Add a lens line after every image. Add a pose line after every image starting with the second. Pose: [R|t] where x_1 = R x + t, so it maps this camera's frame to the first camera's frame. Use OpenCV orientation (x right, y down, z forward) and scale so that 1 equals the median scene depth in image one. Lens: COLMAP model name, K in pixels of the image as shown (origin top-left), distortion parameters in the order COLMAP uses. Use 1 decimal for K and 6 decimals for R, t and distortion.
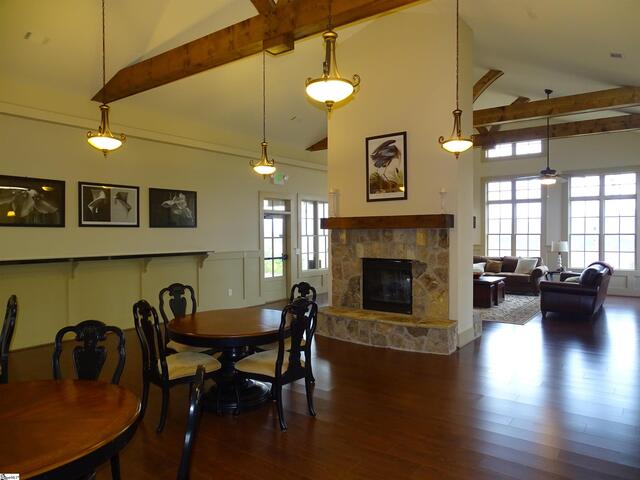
lens RADIAL K [[454.8, 0, 329.9], [0, 454.8, 238.0], [0, 0, 1]] dist [0.006621, -0.001378]
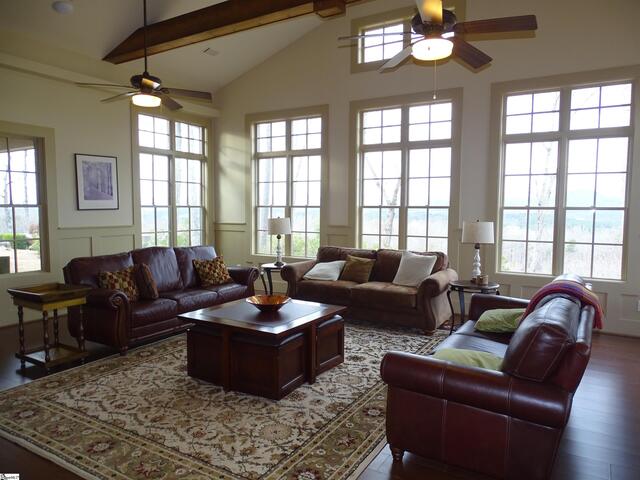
lens RADIAL K [[454.8, 0, 324.5], [0, 454.8, 237.7], [0, 0, 1]] dist [0.006621, -0.001378]
pose [[0.997318, -0.000267, 0.073188, 0.284154], [-0.004449, 0.997923, 0.064258, -0.006183], [-0.073053, -0.064411, 0.995246, 0.489487]]
